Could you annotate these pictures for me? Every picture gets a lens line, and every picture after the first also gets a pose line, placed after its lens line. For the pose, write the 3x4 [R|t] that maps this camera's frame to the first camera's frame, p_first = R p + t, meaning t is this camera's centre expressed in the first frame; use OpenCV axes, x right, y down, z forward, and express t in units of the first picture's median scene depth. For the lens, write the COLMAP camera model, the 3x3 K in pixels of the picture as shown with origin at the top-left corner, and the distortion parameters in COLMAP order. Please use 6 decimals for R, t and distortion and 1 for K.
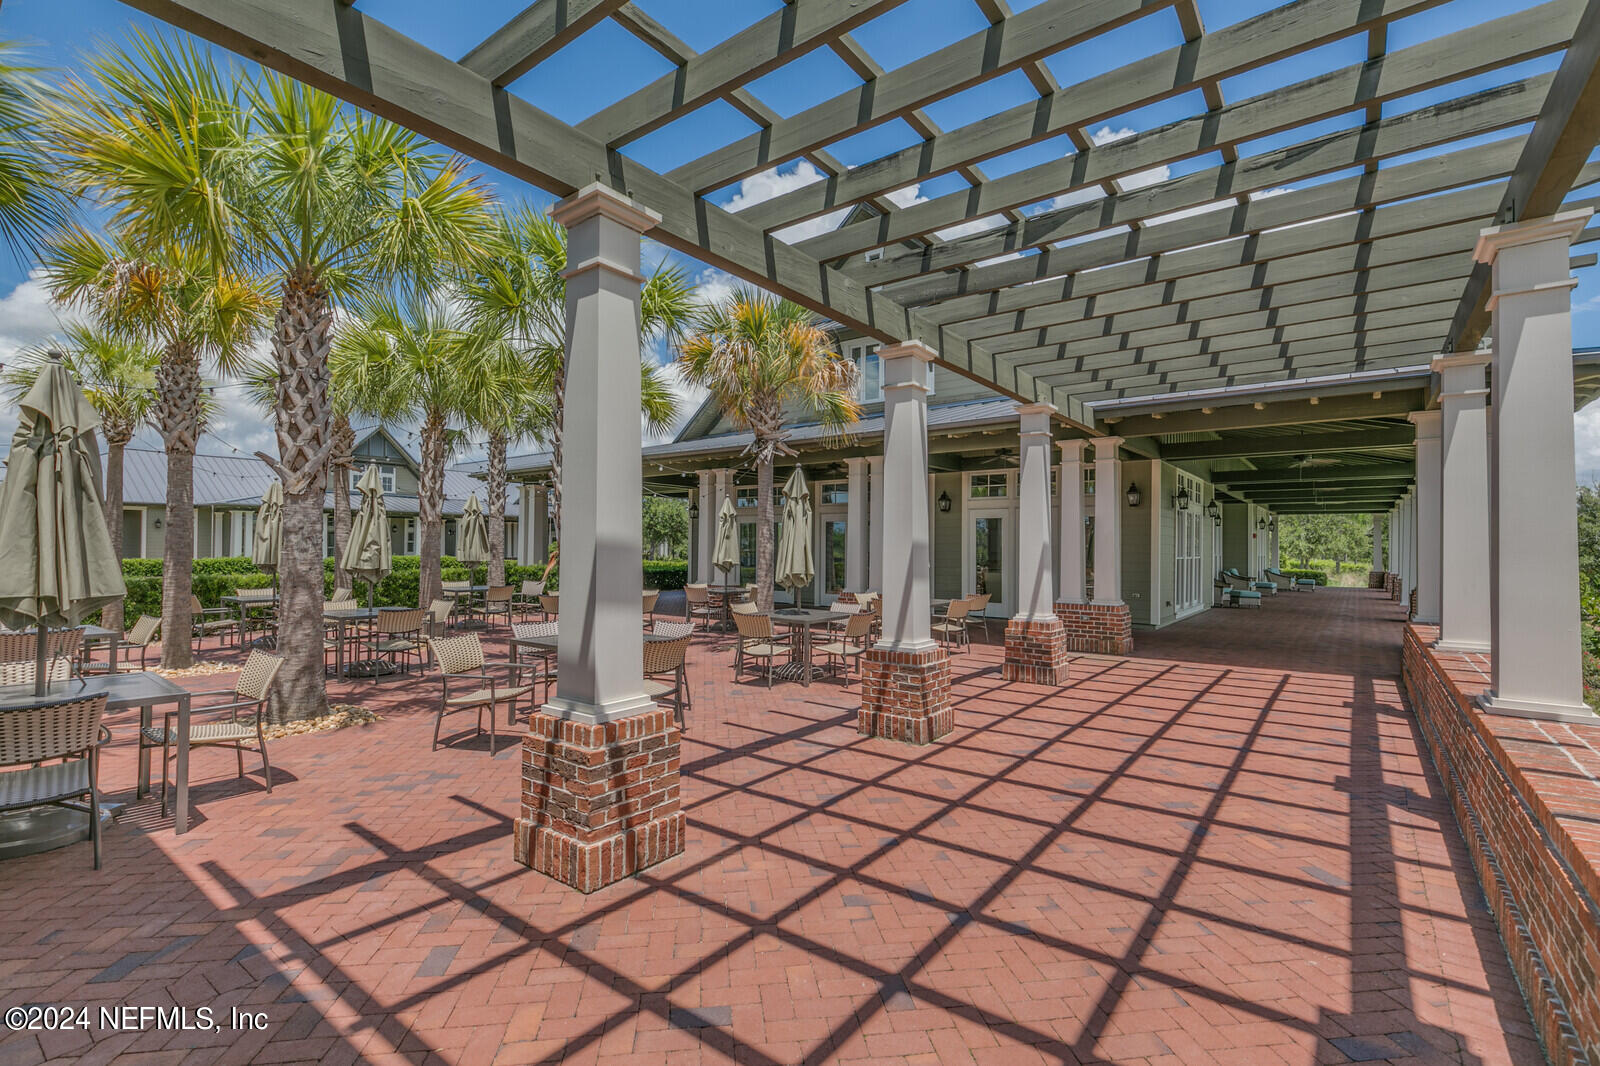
lens RADIAL K [[714.3, 0, 800.0], [0, 714.3, 533.0], [0, 0, 1]] dist [0.000957, 0.000327]
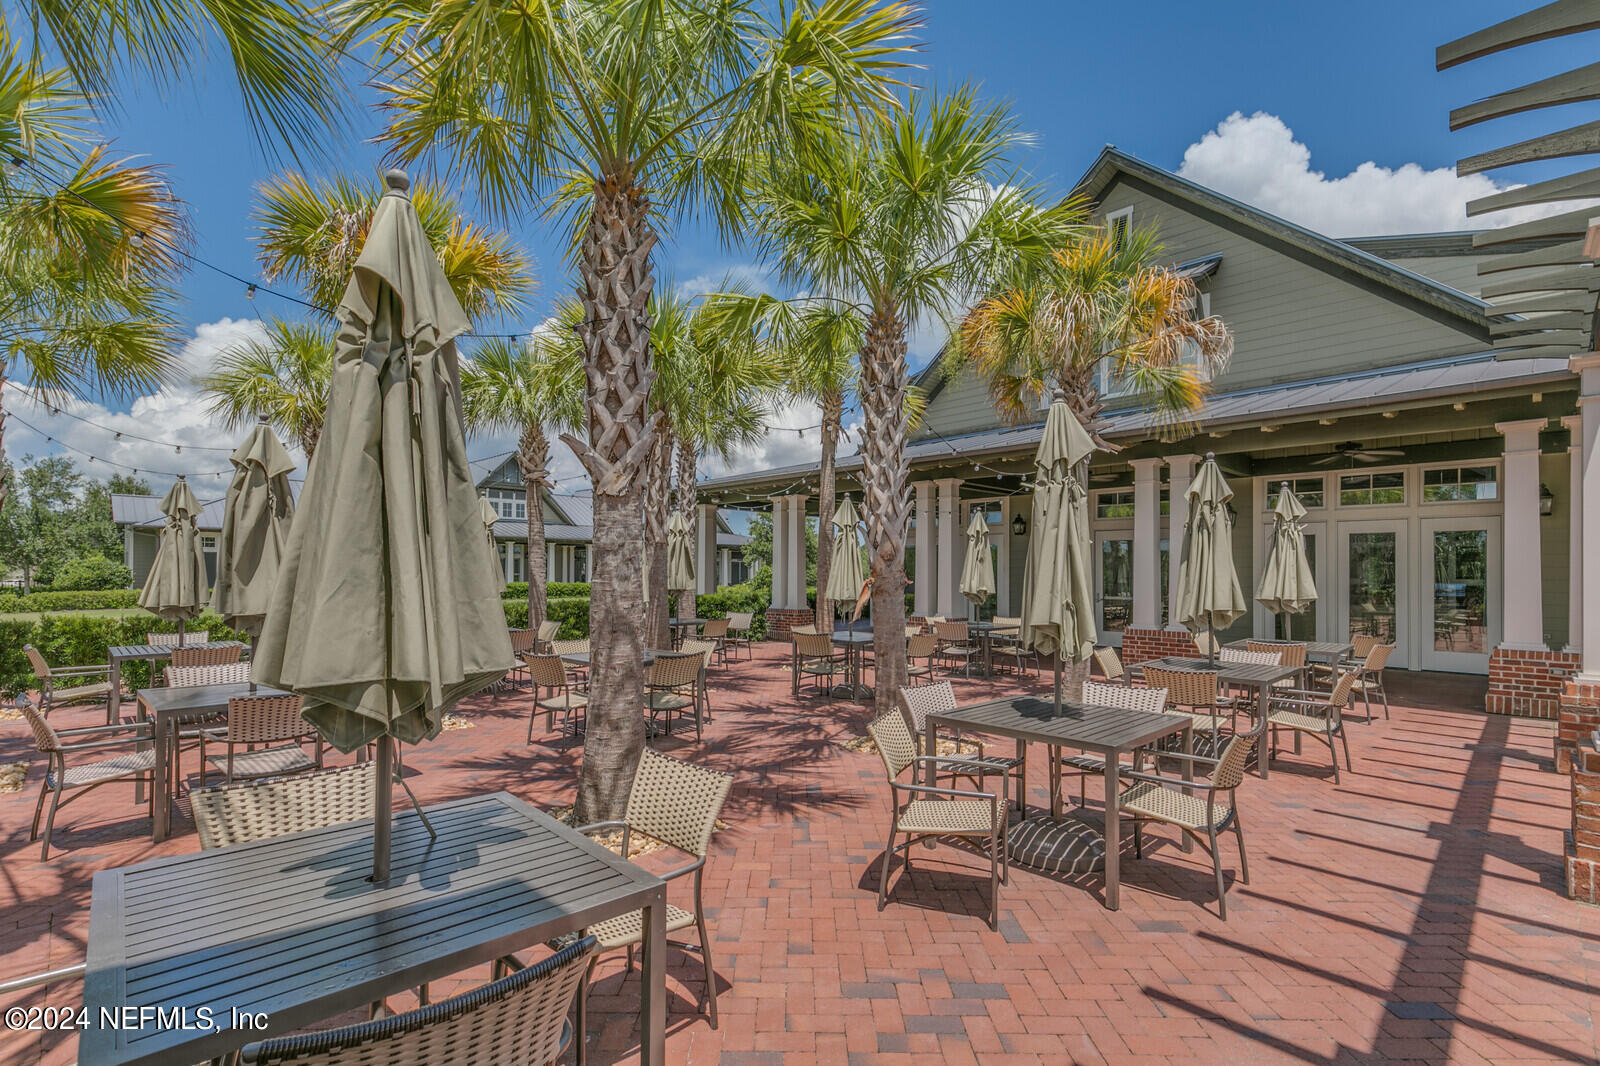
lens RADIAL K [[731.5, 0, 801.8], [0, 731.5, 562.6], [0, 0, 1]] dist [0.001493, 0.000160]
pose [[0.990928, -0.004225, -0.134326, -0.435463], [0.005026, 0.999972, 0.005629, 0.006199], [0.134299, -0.006253, 0.990921, 0.334296]]
